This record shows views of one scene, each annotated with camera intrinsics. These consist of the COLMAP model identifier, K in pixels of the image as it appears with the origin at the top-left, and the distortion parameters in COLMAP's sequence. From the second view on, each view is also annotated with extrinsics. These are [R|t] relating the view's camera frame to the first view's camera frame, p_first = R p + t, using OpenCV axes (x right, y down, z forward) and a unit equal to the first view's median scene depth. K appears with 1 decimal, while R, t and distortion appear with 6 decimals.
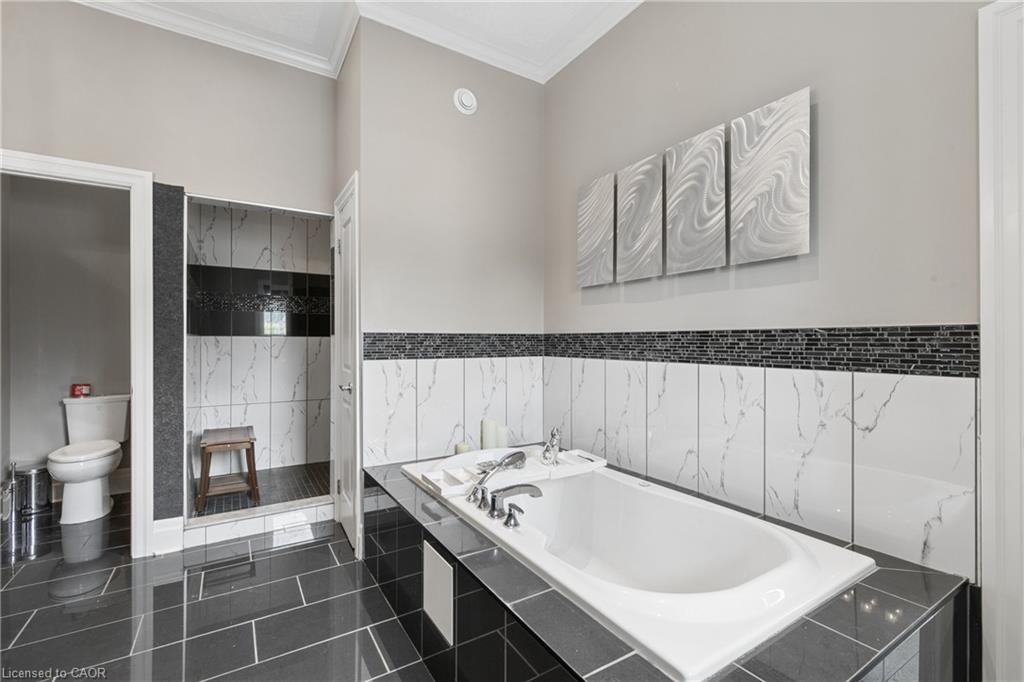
lens RADIAL K [[446.2, 0, 510.2], [0, 446.2, 341.0], [0, 0, 1]] dist [0.002572, -0.000295]
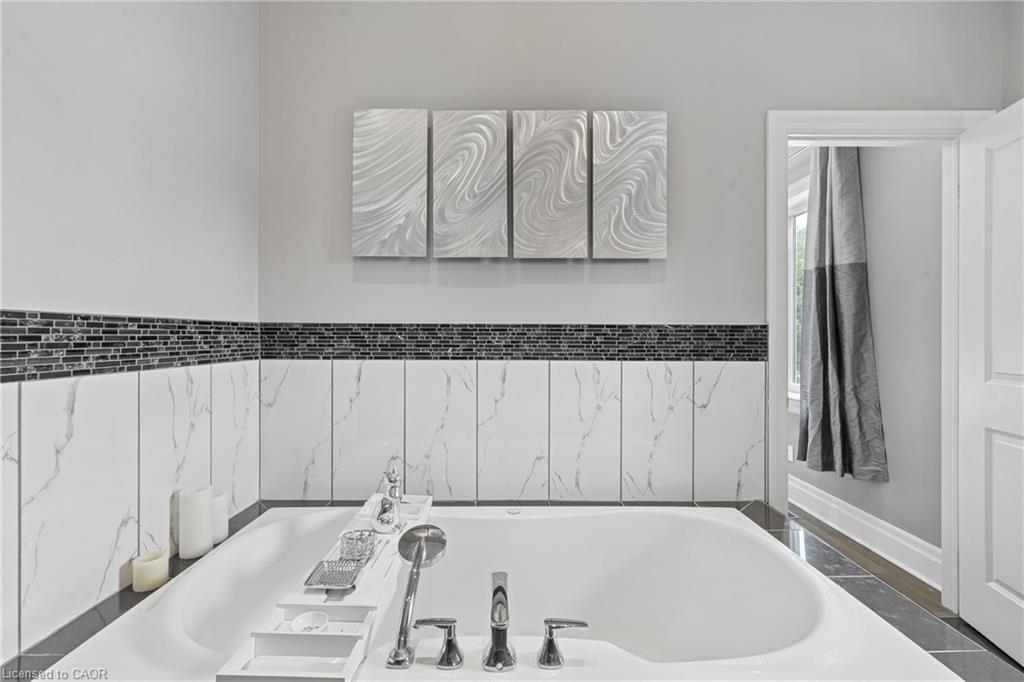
lens RADIAL K [[446.2, 0, 515.8], [0, 446.2, 336.9], [0, 0, 1]] dist [0.002572, -0.000295]
pose [[0.524619, -0.000506, 0.851337, -0.370792], [-0.003948, 0.999988, 0.003028, 0.000642], [-0.851328, -0.004950, 0.524610, 0.542067]]
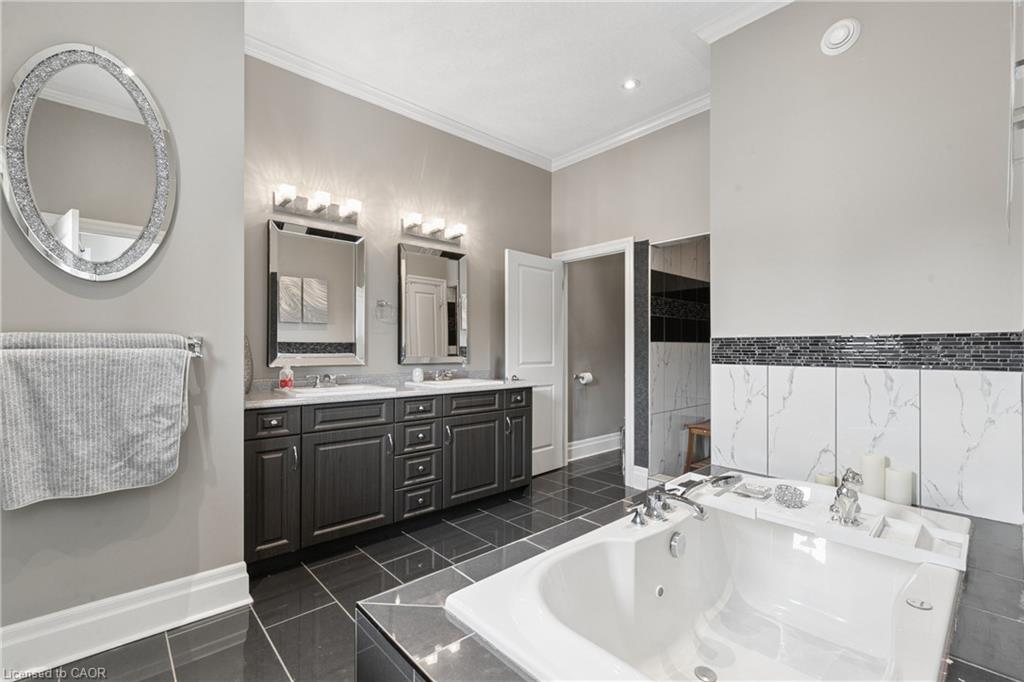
lens RADIAL K [[446.2, 0, 528.5], [0, 446.2, 348.8], [0, 0, 1]] dist [0.002572, -0.000295]
pose [[0.194097, -0.000423, -0.980982, 0.712569], [-0.000238, 1.000000, -0.000478, 0.008242], [0.980982, 0.000326, 0.194097, 0.405425]]
